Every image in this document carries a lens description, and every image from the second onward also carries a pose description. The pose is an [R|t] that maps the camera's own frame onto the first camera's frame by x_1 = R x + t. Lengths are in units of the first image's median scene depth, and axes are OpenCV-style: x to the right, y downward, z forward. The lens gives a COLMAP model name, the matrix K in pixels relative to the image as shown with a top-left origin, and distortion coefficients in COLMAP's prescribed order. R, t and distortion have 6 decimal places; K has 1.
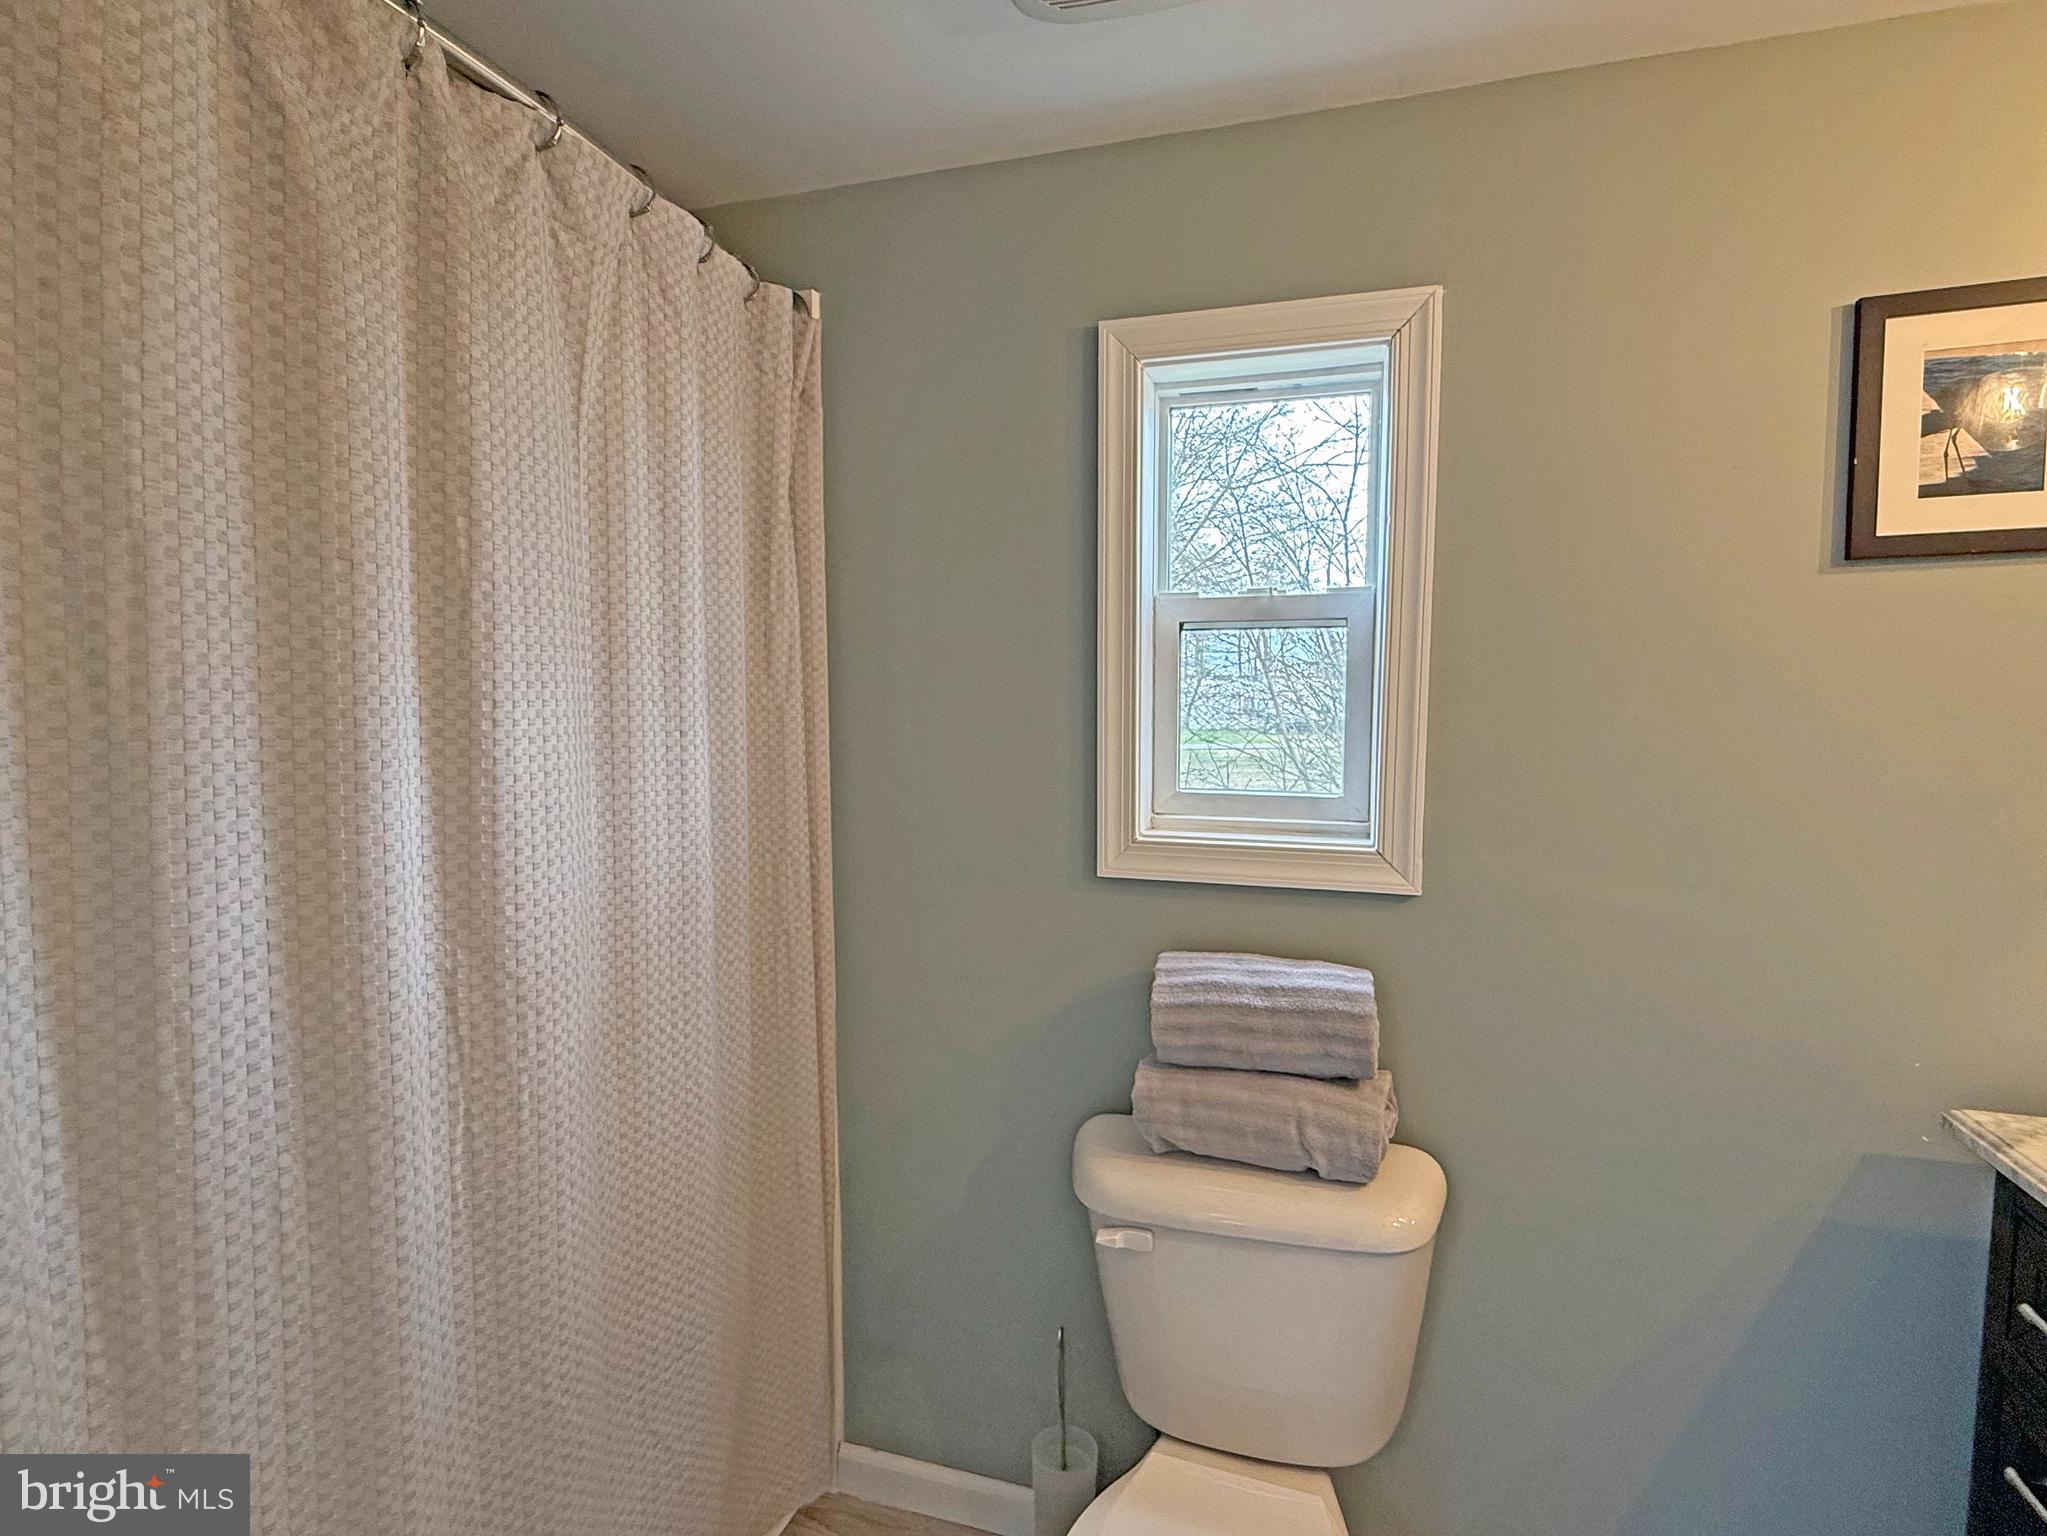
lens RADIAL K [[1010.6, 0, 1023.5], [0, 1010.6, 768.0], [0, 0, 1]] dist [0.000509, 0.000127]
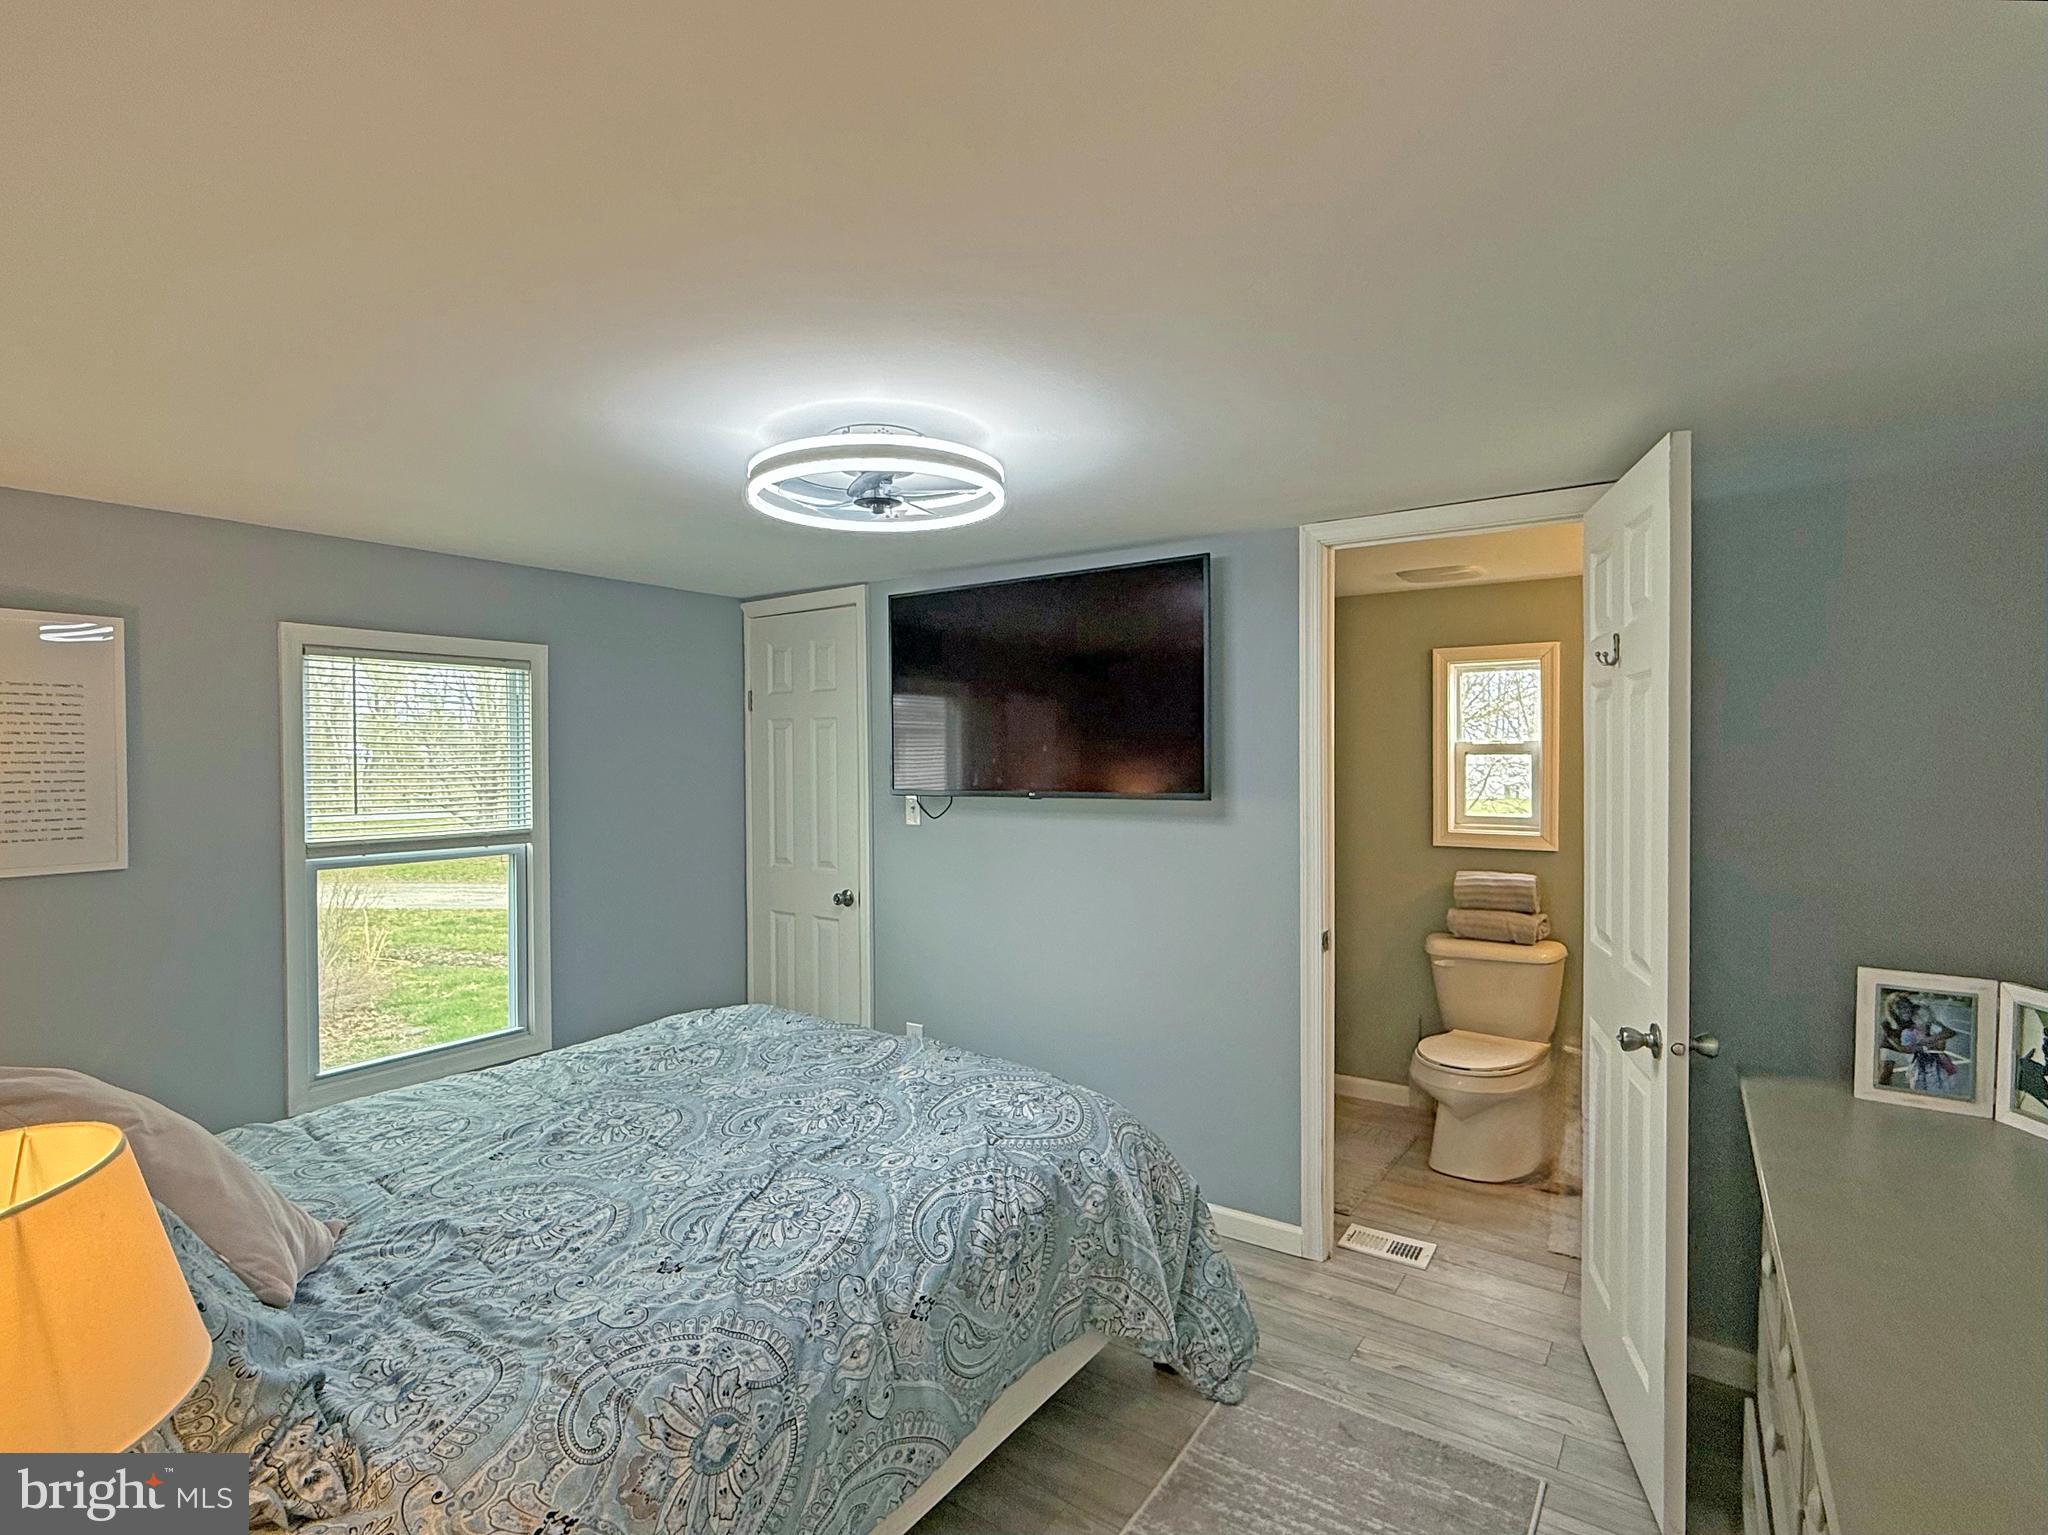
lens RADIAL K [[1011.1, 0, 1024.0], [0, 1011.1, 767.5], [0, 0, 1]] dist [0.000509, 0.000127]
pose [[0.955200, 0.003029, -0.295947, -0.199234], [-0.022492, 0.997799, -0.062383, 0.106635], [0.295107, 0.066245, 0.953165, -2.215578]]
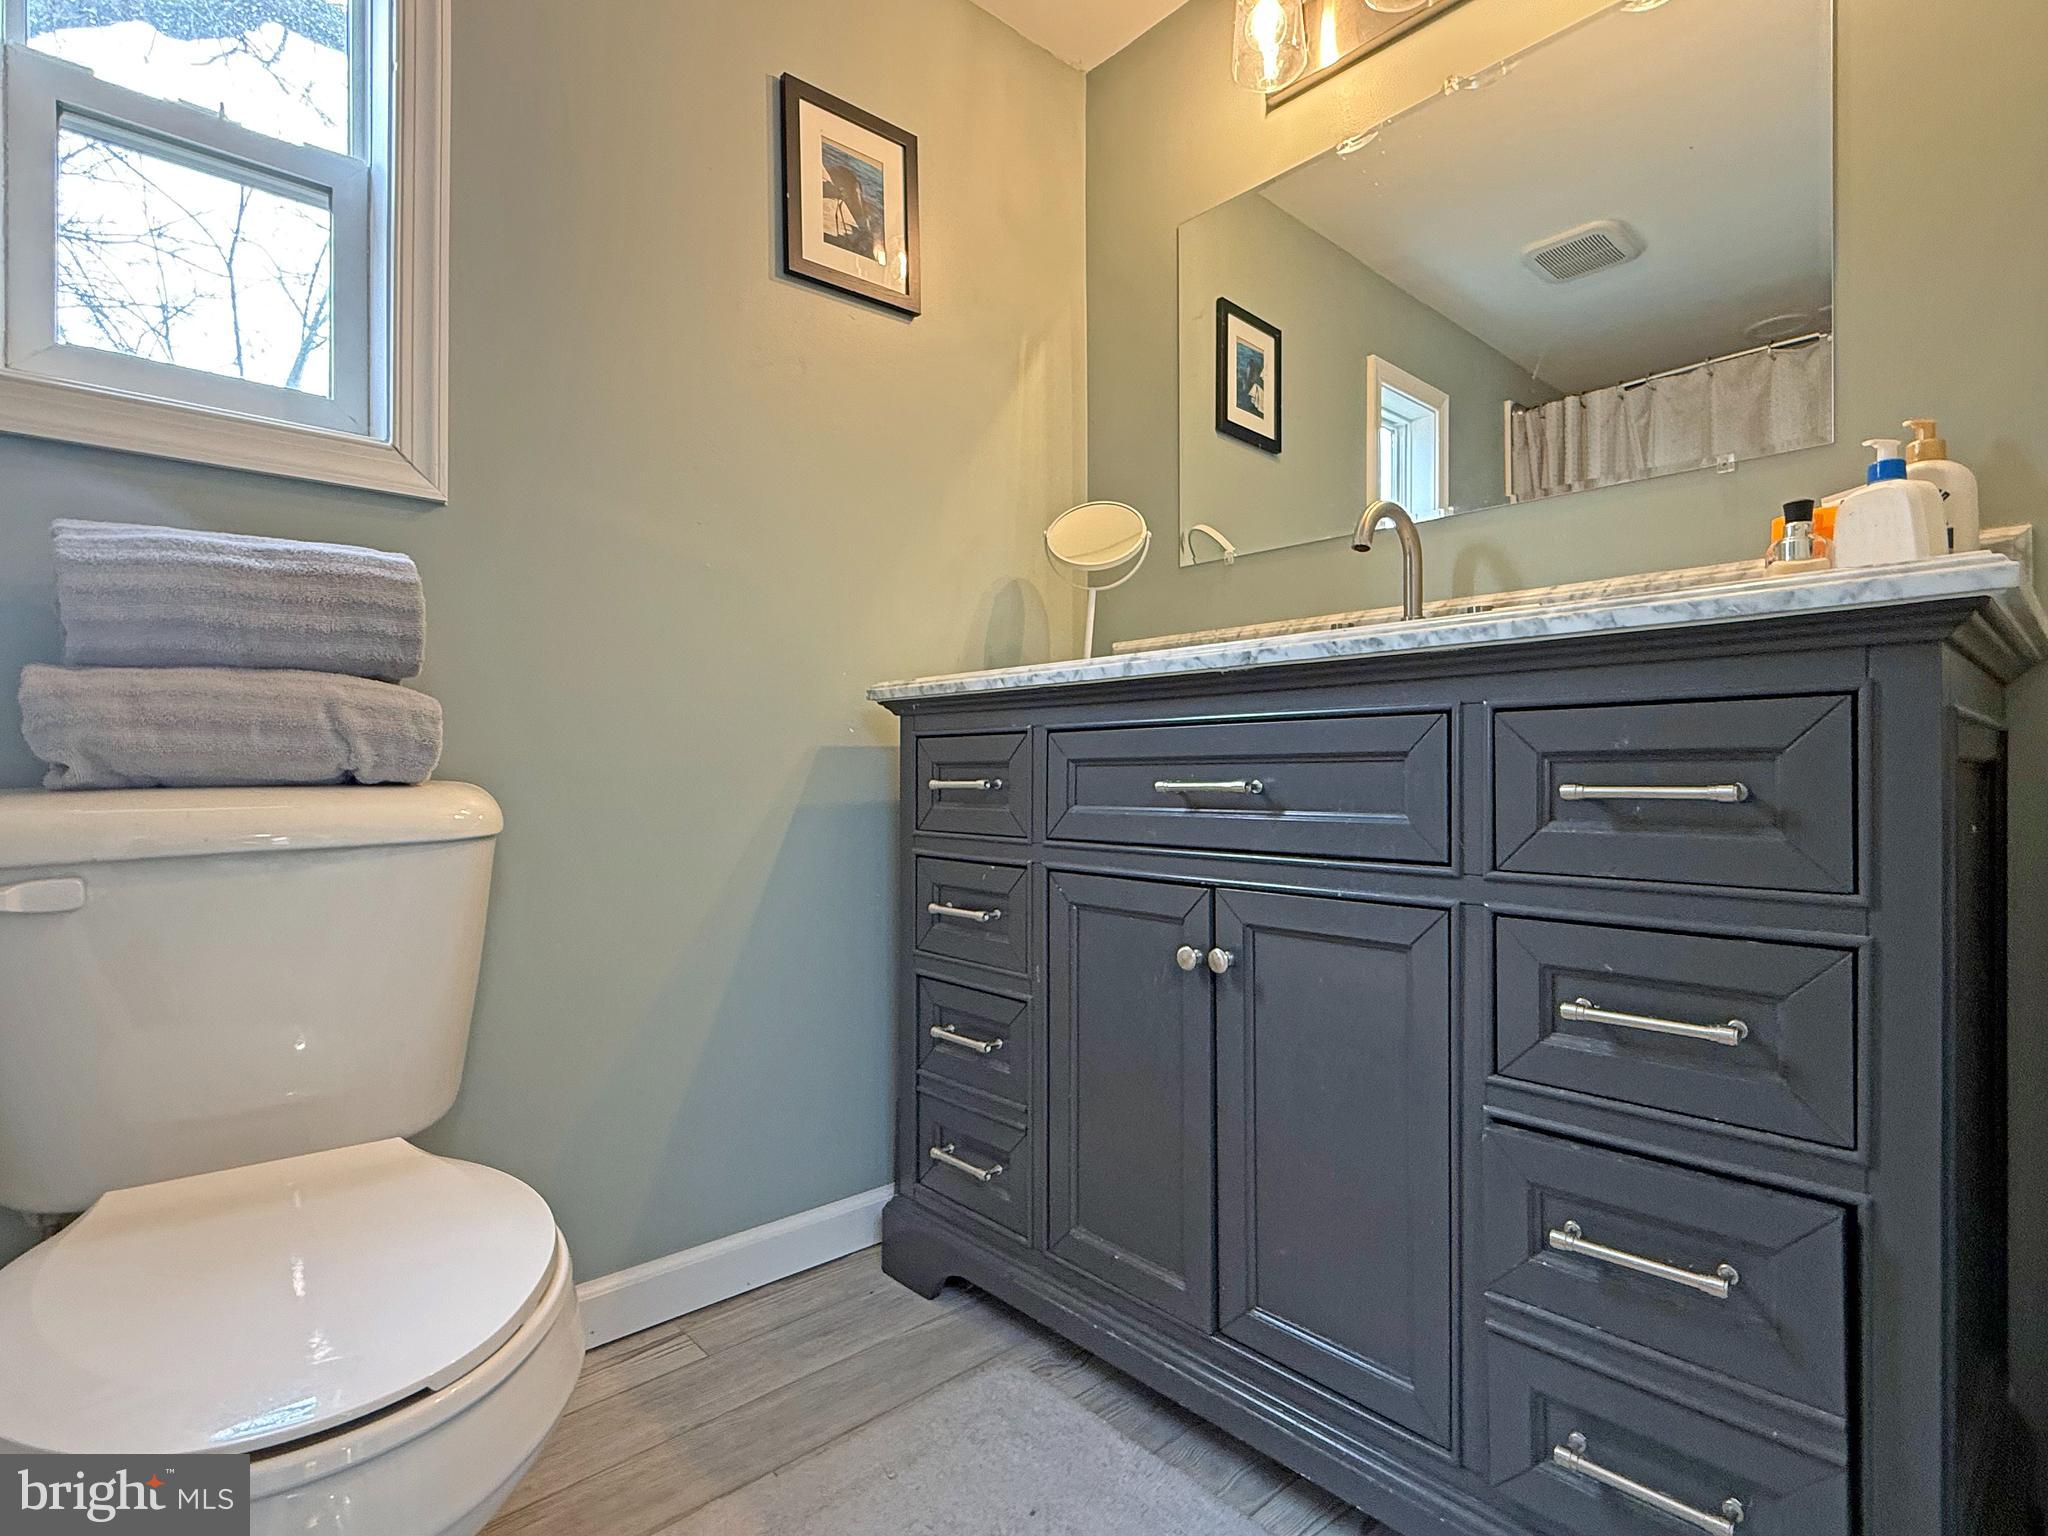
lens RADIAL K [[1011.1, 0, 1024.0], [0, 1011.1, 768.0], [0, 0, 1]] dist [0.000509, 0.000127]
pose [[0.484779, 0.005511, 0.874619, -0.145922], [0.070613, 0.996469, -0.045418, 0.455727], [-0.871782, 0.083777, 0.482678, 0.152124]]
